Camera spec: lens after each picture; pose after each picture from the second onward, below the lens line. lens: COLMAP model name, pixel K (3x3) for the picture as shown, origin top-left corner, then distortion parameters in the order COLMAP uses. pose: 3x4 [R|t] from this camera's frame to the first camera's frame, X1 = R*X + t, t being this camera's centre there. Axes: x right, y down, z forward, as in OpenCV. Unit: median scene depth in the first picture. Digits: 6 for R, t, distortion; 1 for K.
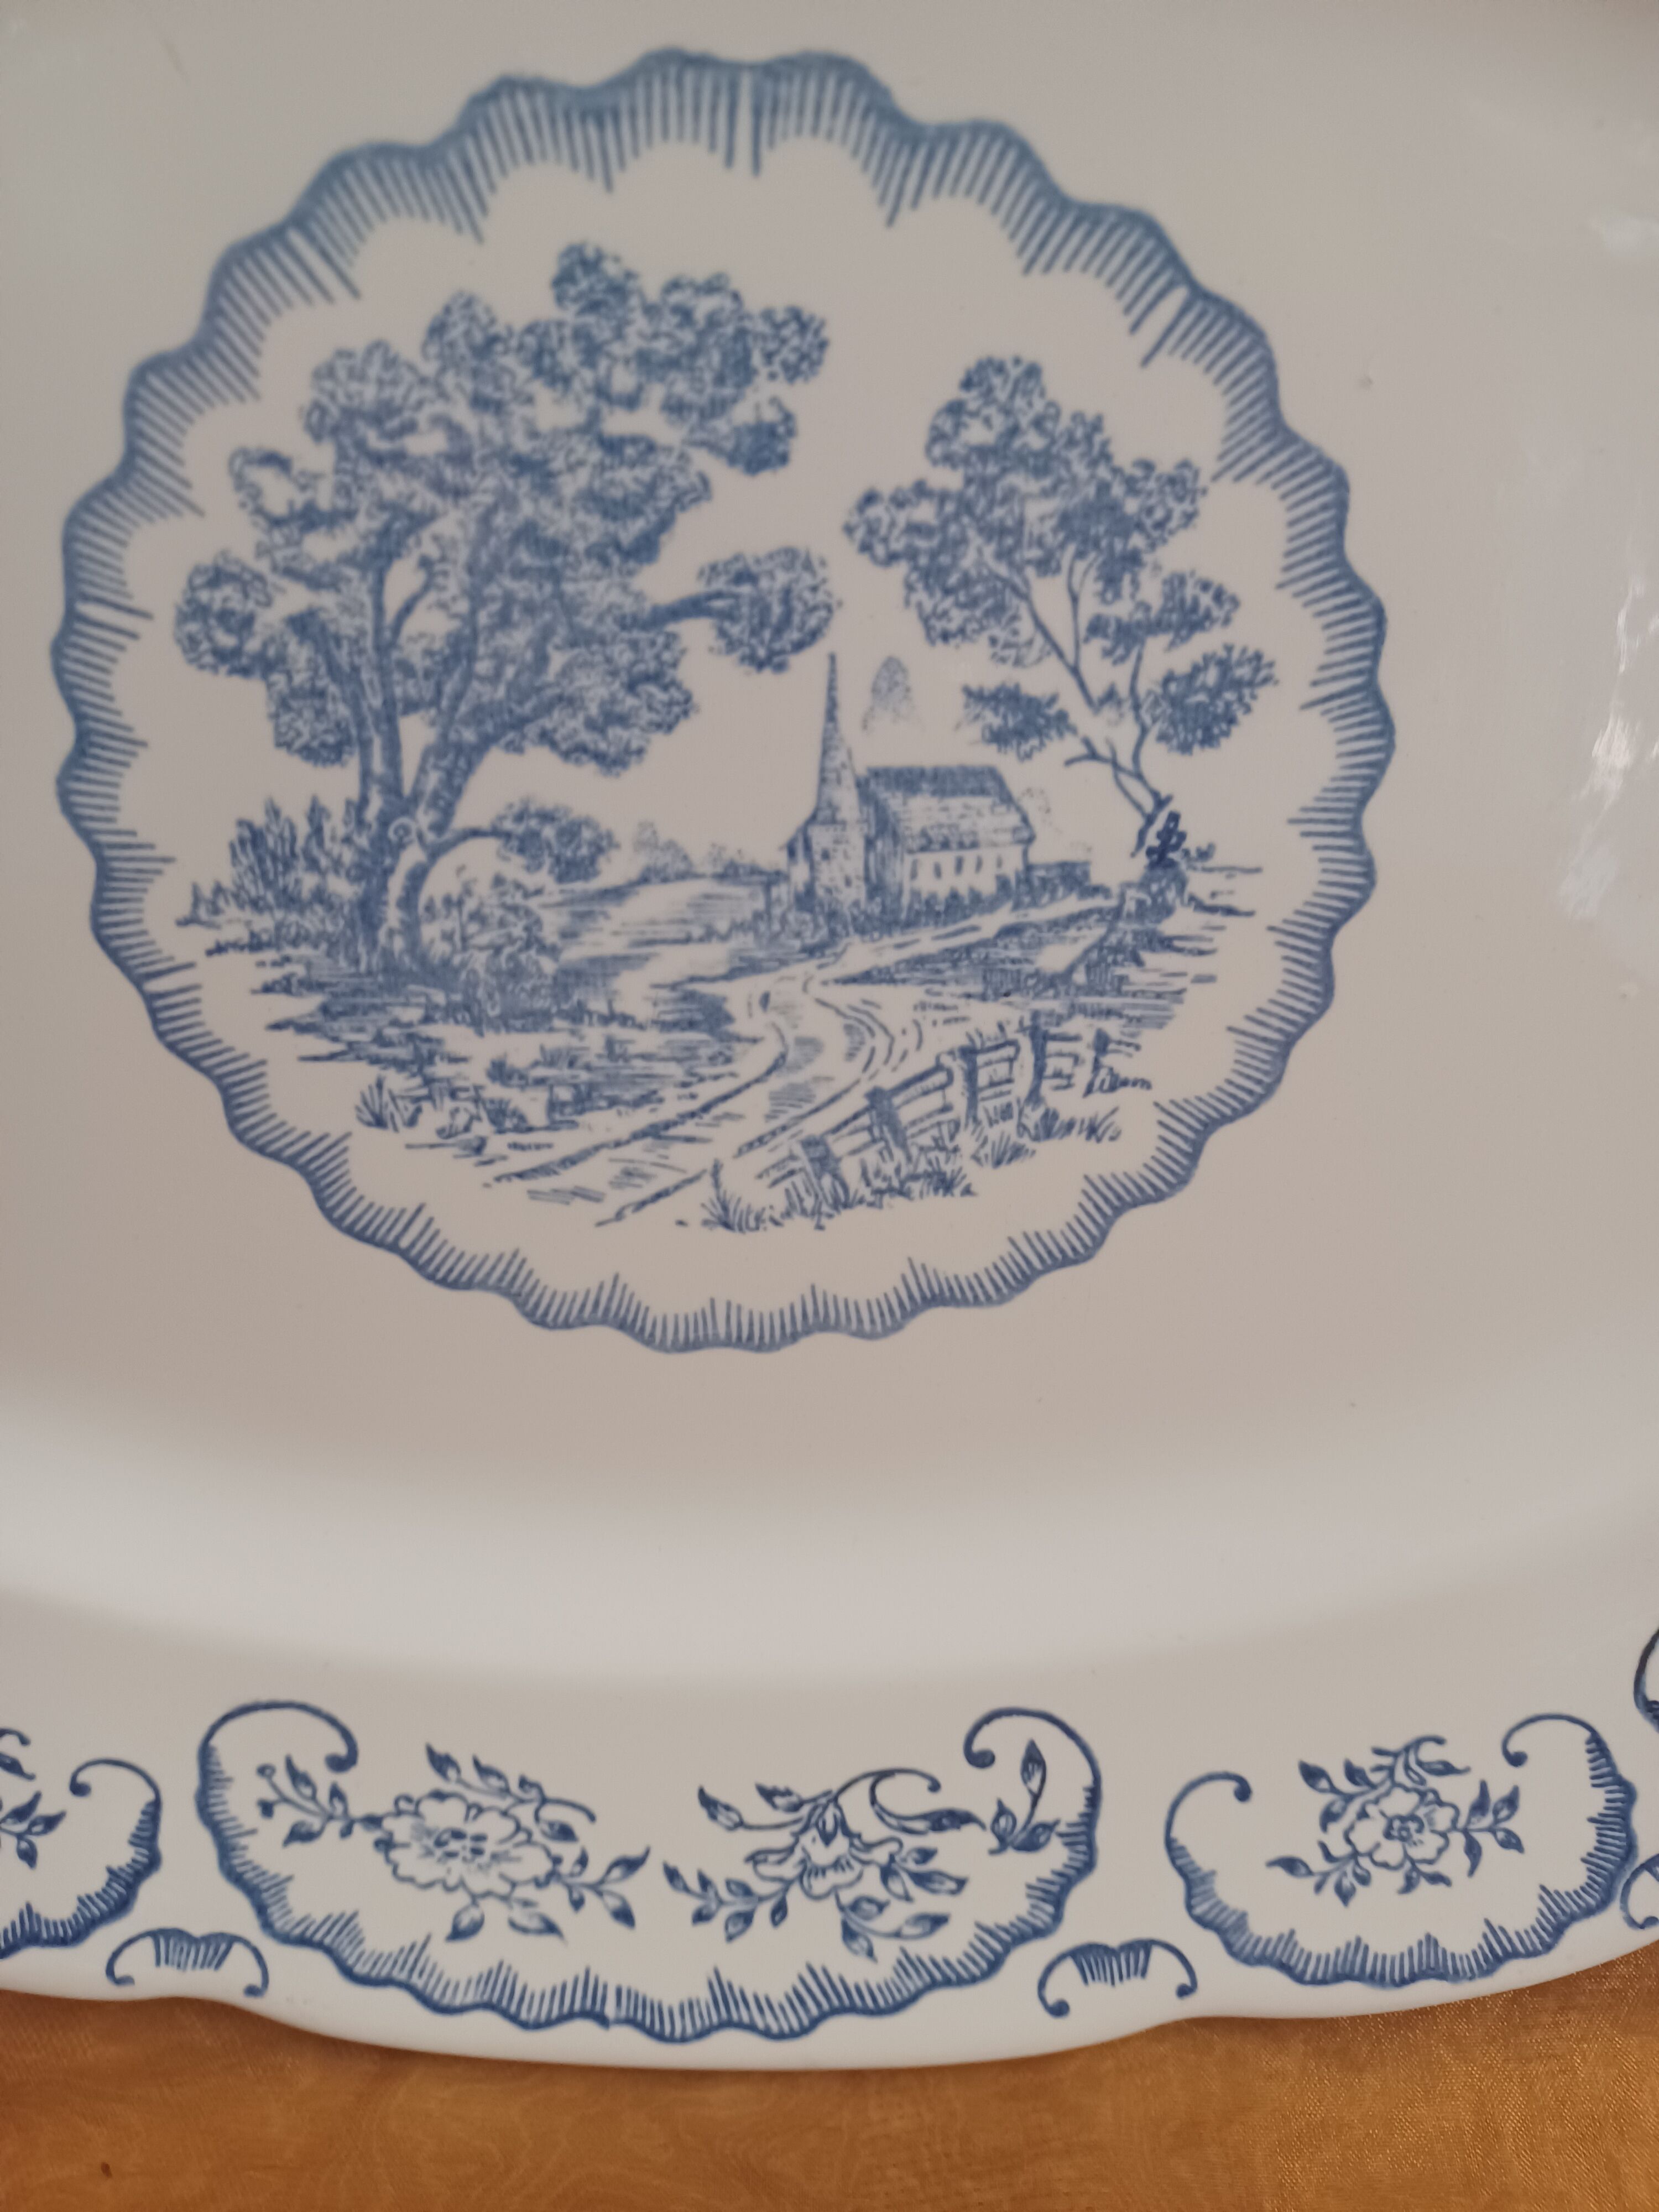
lens RADIAL K [[1640.3, 0, 835.4], [0, 1640.3, 1110.8], [0, 0, 1]] dist [0.073279, -0.161815]
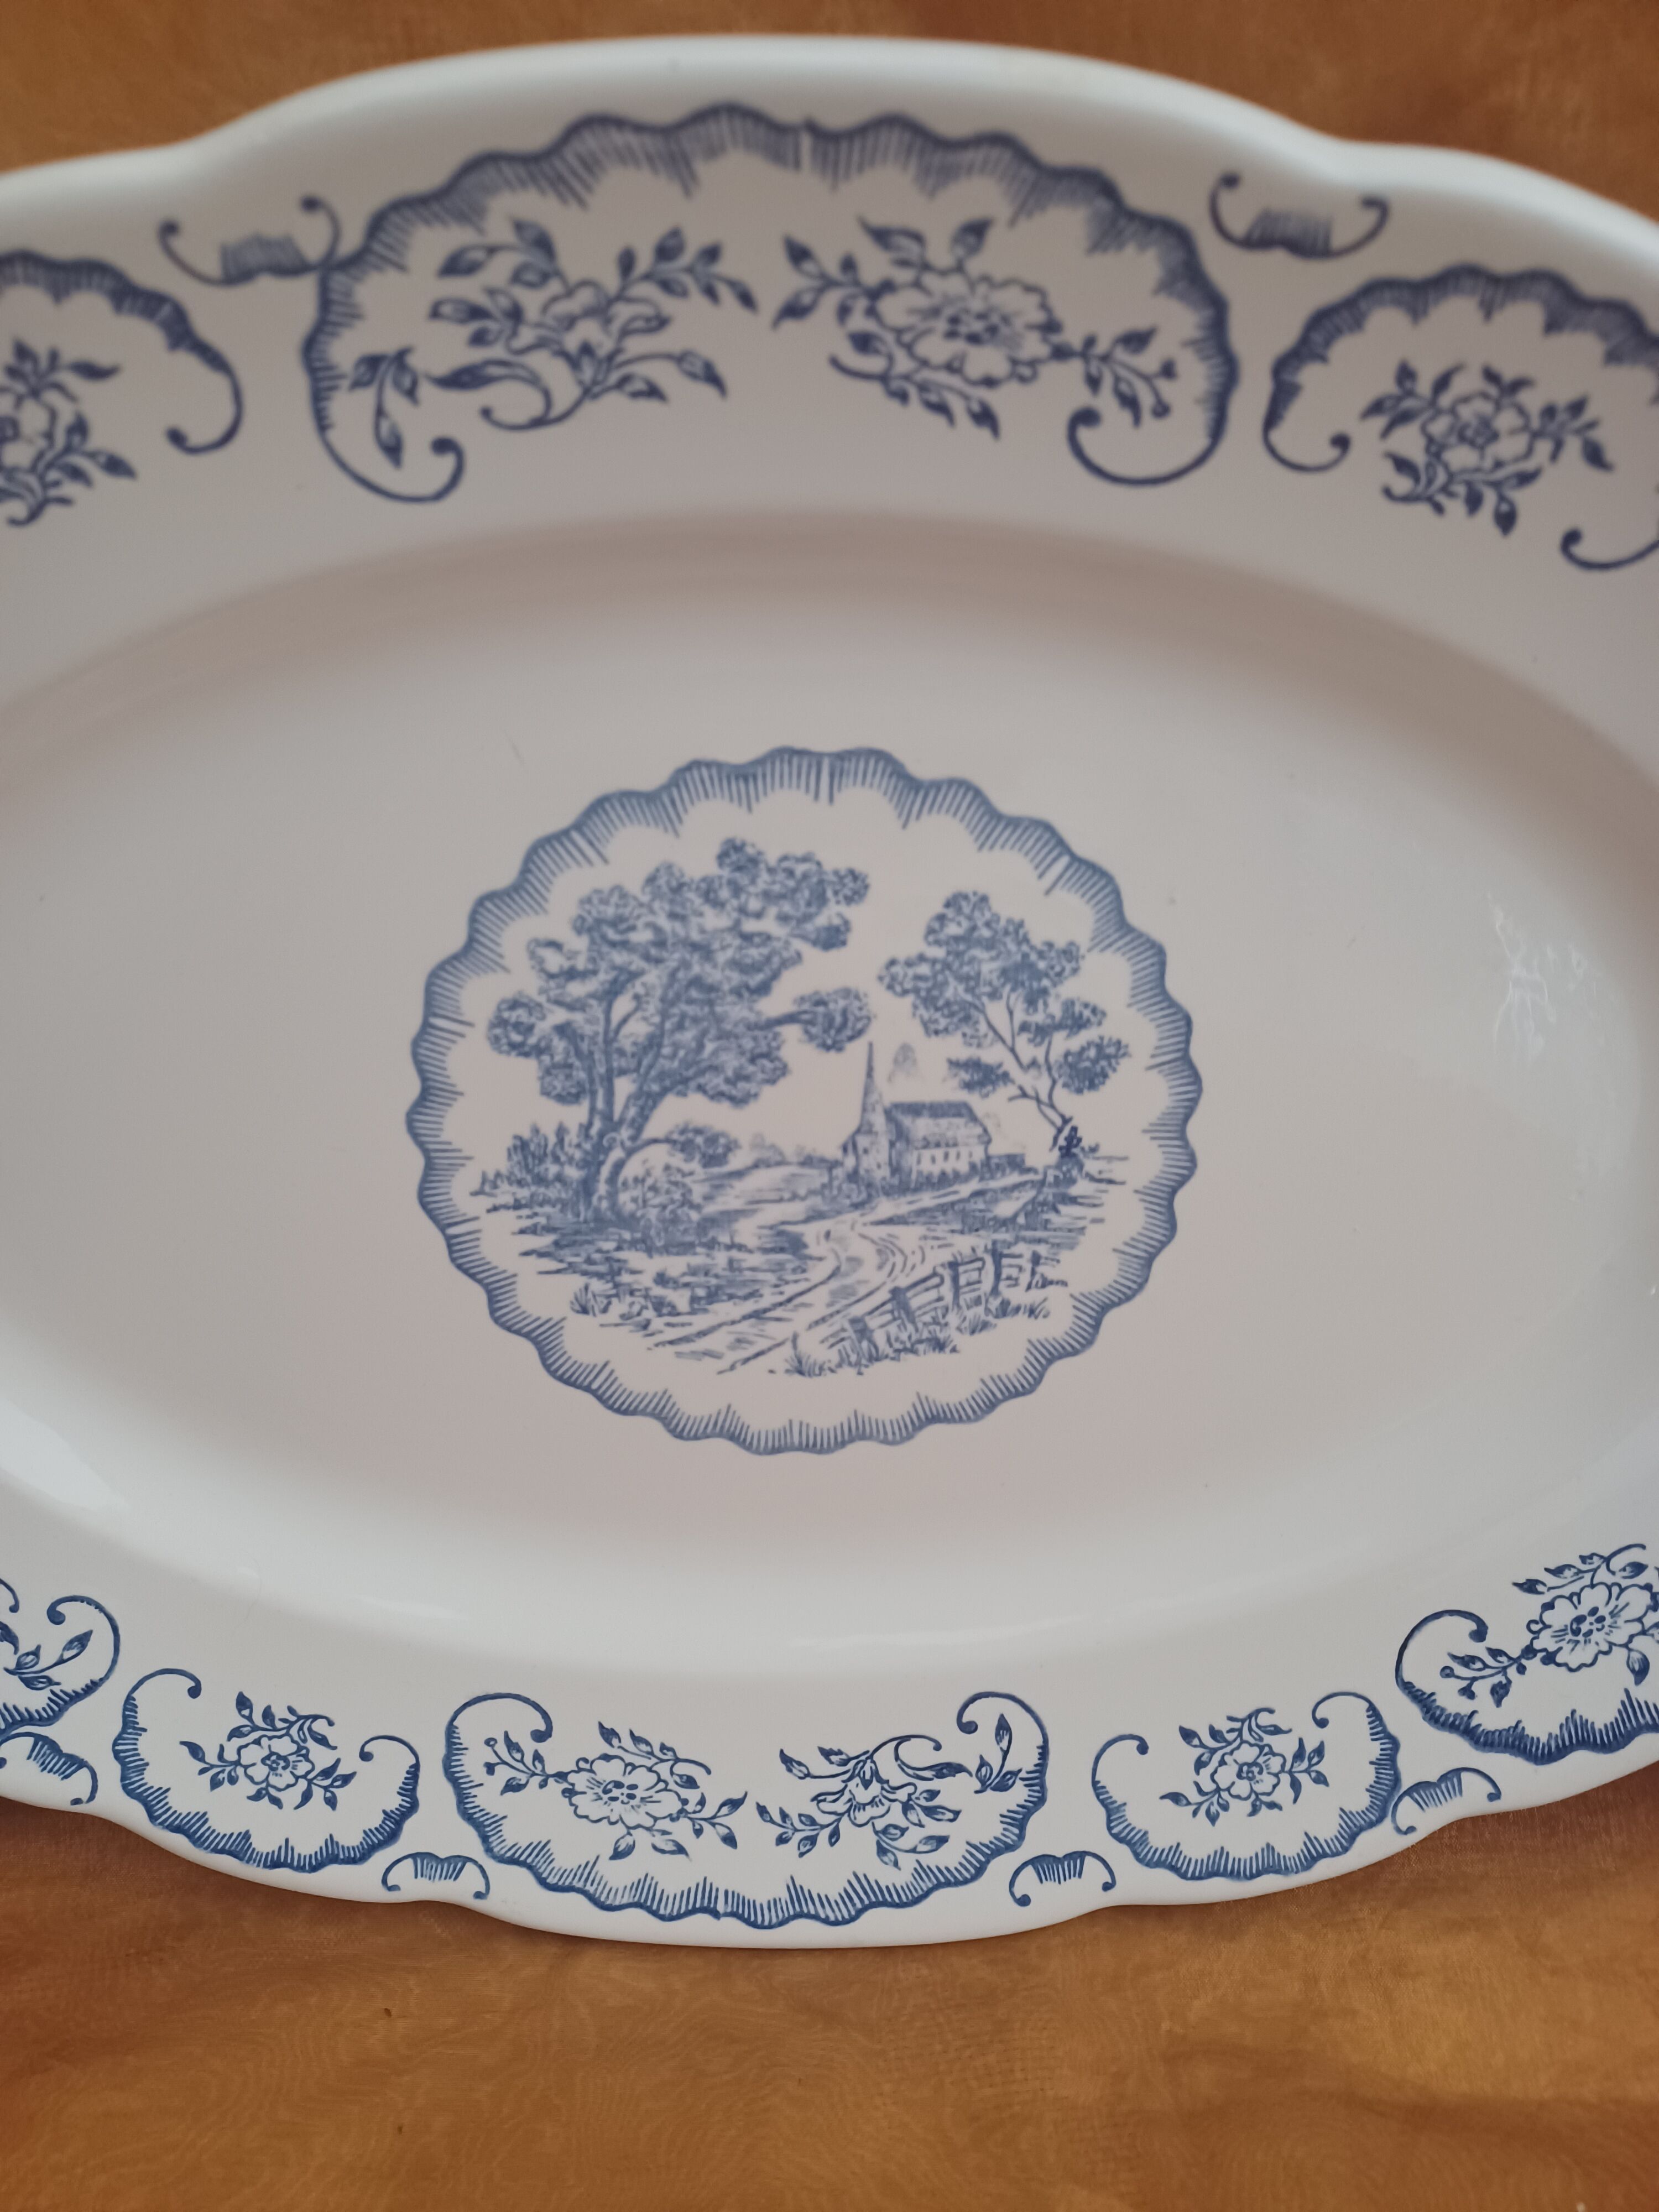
lens RADIAL K [[1596.9, 0, 834.9], [0, 1596.9, 1115.8], [0, 0, 1]] dist [0.100152, -0.179737]
pose [[0.999943, -0.008361, 0.006640, -0.044730], [0.008715, 0.998439, -0.055160, -0.096923], [-0.006169, 0.055215, 0.998455, -0.578538]]
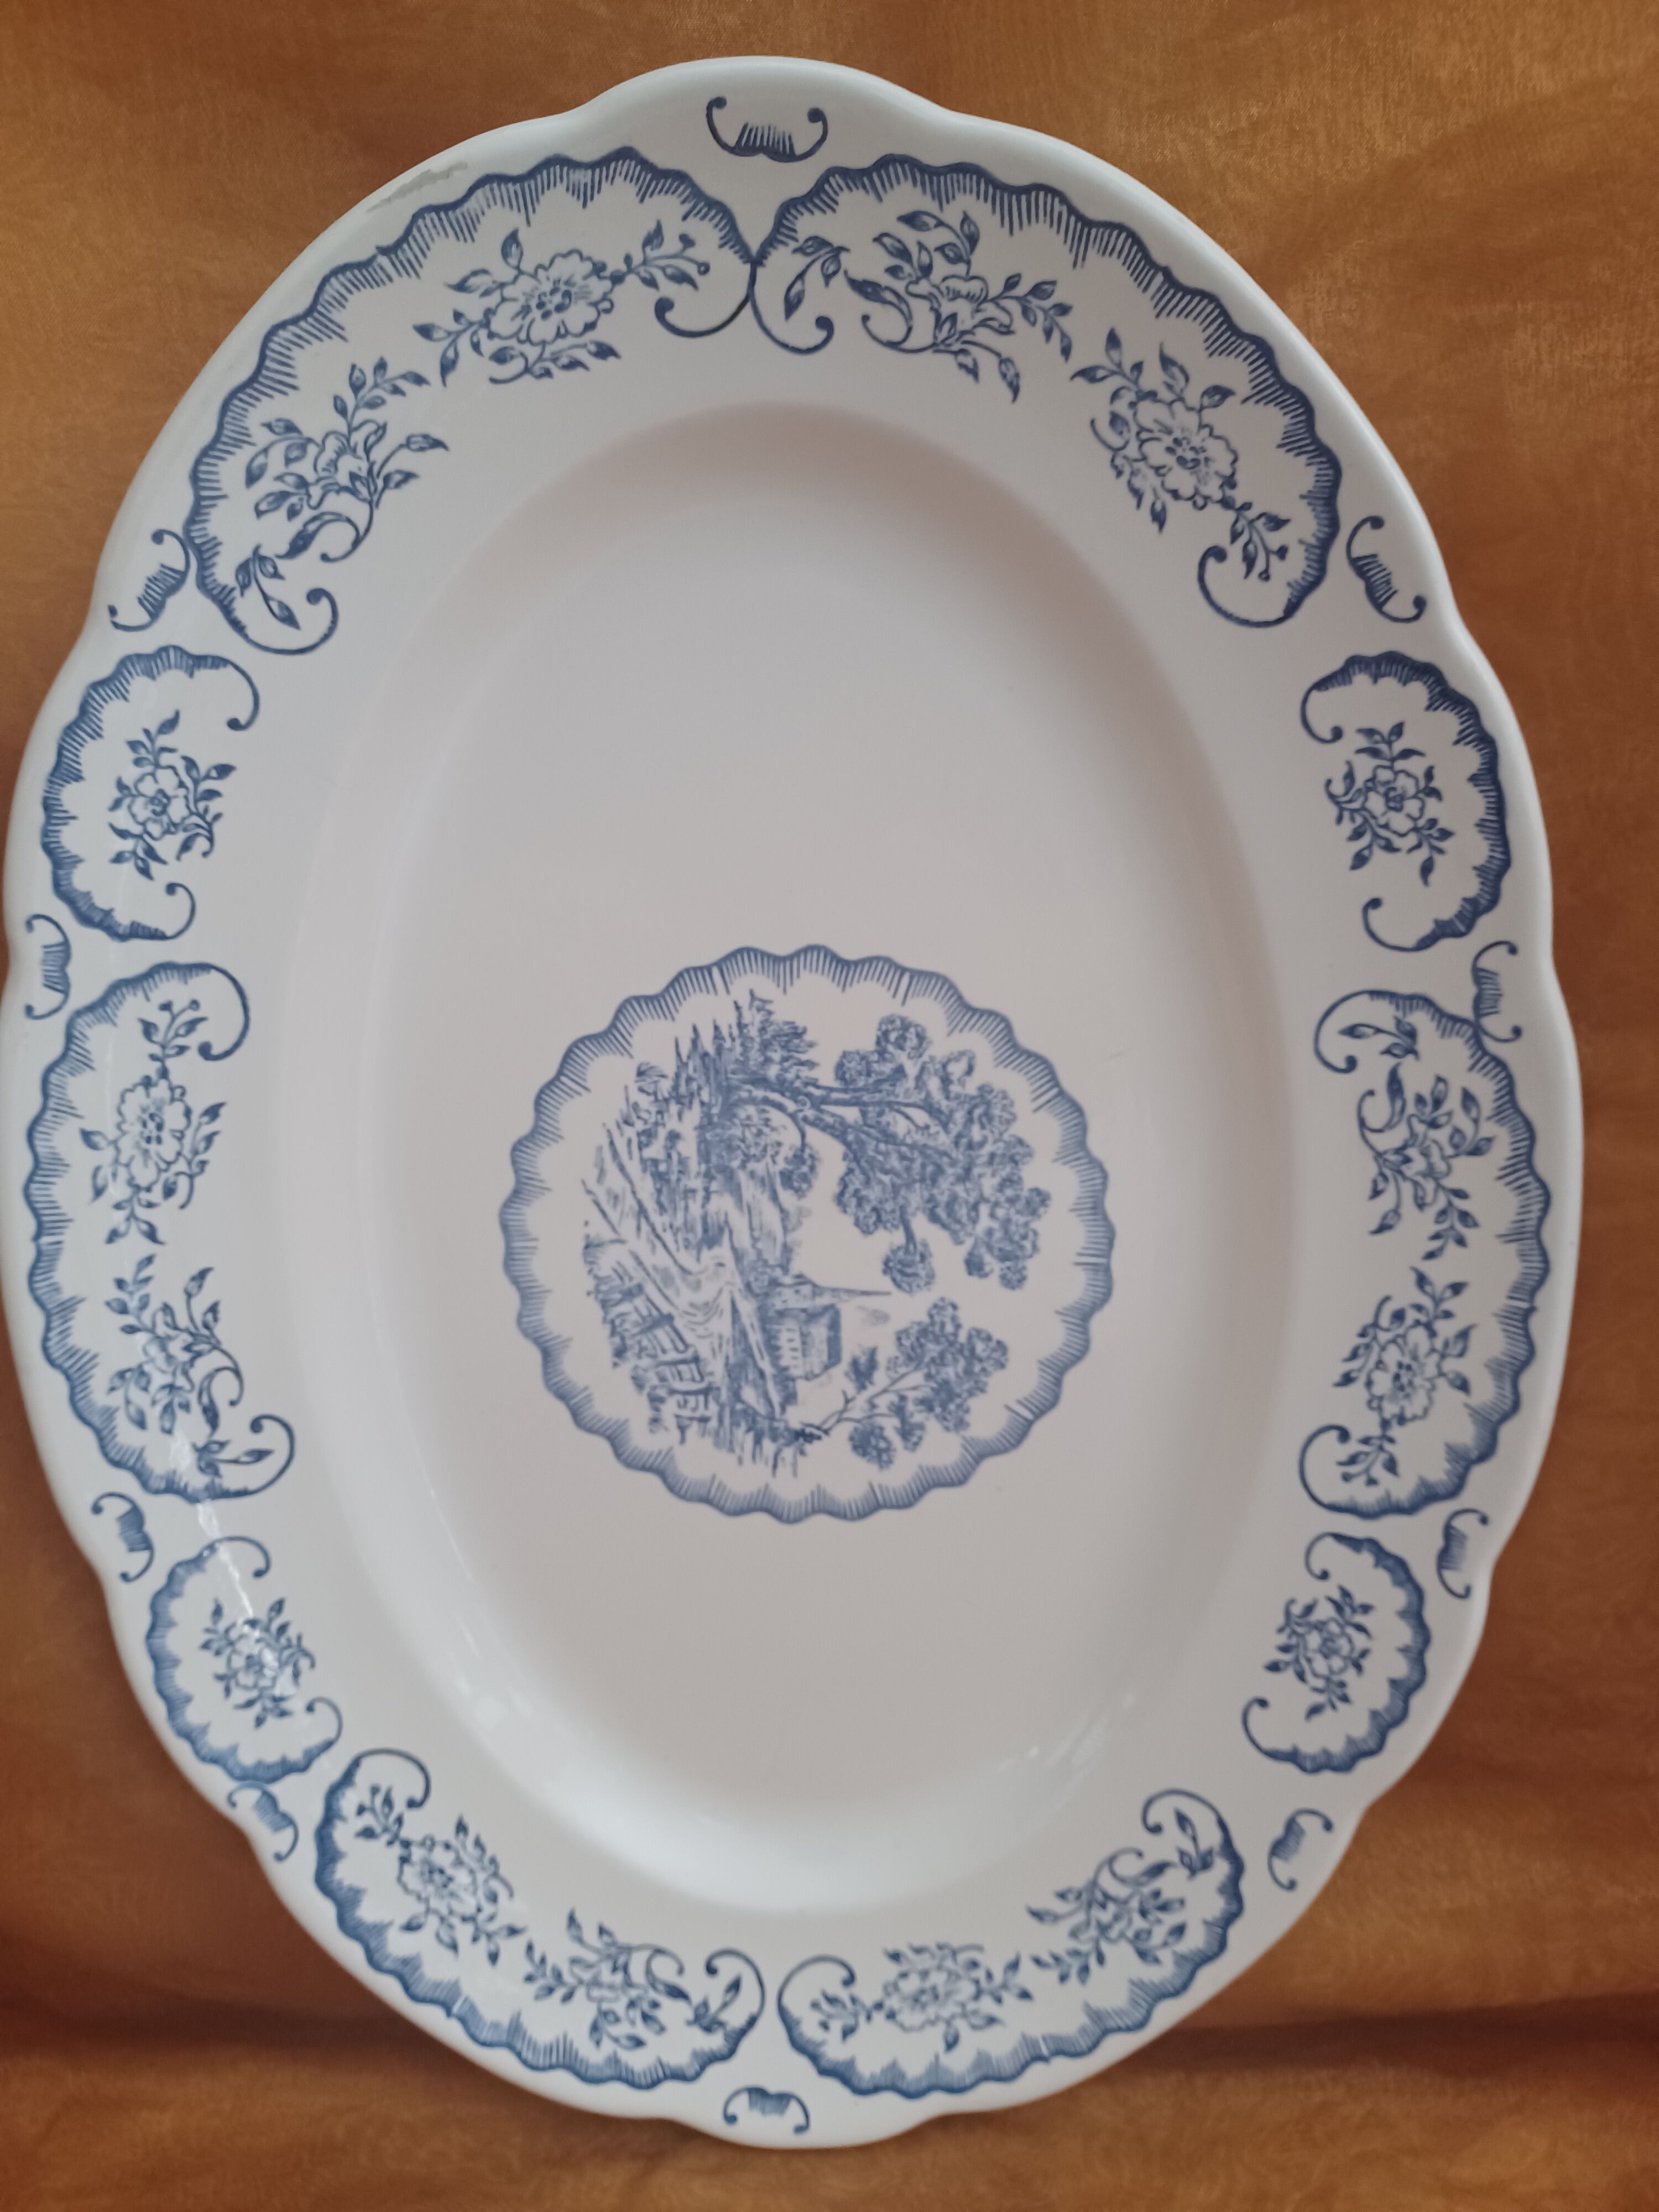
lens RADIAL K [[1662.4, 0, 829.5], [0, 1662.4, 1106.0], [0, 0, 1]] dist [0.124026, -0.260037]
pose [[0.021825, 0.962547, 0.270236, -0.778829], [-0.864863, 0.153775, -0.477876, 0.763644], [-0.501533, -0.223287, 0.835827, -0.738702]]
